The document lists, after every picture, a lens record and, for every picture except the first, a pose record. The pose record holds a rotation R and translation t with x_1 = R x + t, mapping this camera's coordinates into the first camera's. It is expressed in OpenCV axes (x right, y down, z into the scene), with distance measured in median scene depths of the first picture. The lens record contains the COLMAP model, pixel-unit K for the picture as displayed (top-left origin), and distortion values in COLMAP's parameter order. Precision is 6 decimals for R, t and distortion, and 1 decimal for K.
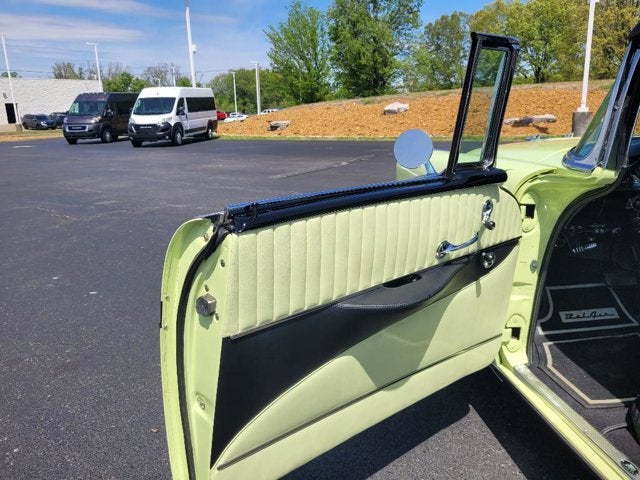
lens RADIAL K [[489.5, 0, 317.9], [0, 489.5, 234.5], [0, 0, 1]] dist [0.011727, -0.011796]
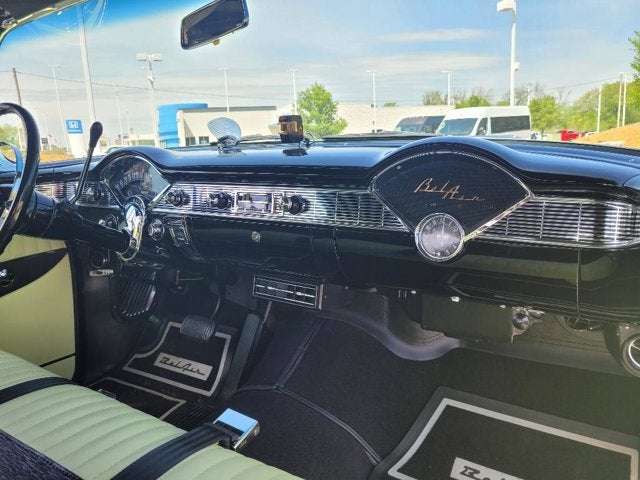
lens RADIAL K [[489.5, 0, 319.9], [0, 489.5, 241.0], [0, 0, 1]] dist [0.011727, -0.011796]
pose [[0.771887, 0.112832, -0.625668, 0.087551], [-0.130970, 0.991237, 0.017180, -0.006331], [0.622124, 0.068683, 0.779901, 0.034885]]
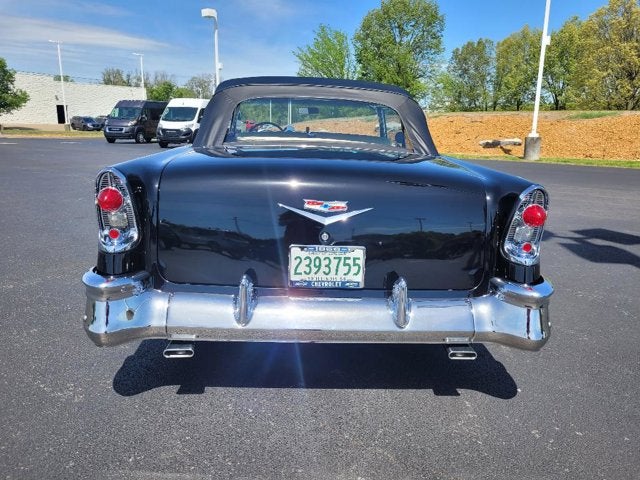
lens RADIAL K [[489.5, 0, 325.2], [0, 489.5, 240.8], [0, 0, 1]] dist [0.011727, -0.011796]
pose [[0.996694, 0.062912, -0.051413, 0.075926], [-0.063808, 0.997834, -0.015966, 0.031421], [0.050298, 0.019194, 0.998550, -0.125343]]
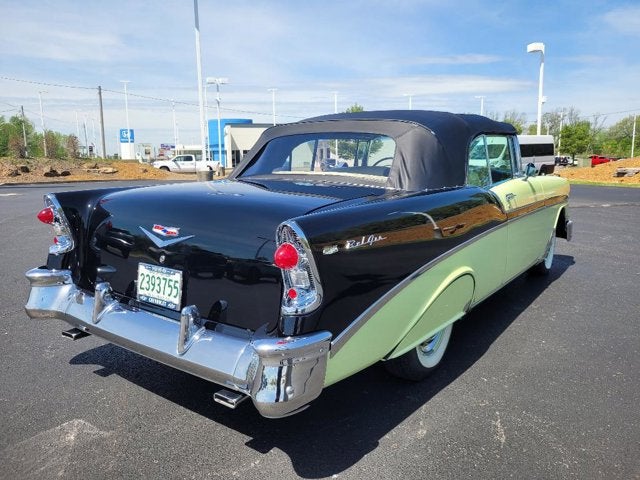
lens RADIAL K [[489.5, 0, 315.5], [0, 489.5, 234.7], [0, 0, 1]] dist [0.011727, -0.011796]
pose [[0.727390, 0.120519, -0.675558, 0.147113], [-0.178420, 0.983814, -0.016598, 0.022280], [0.662623, 0.132607, 0.737120, -0.094517]]
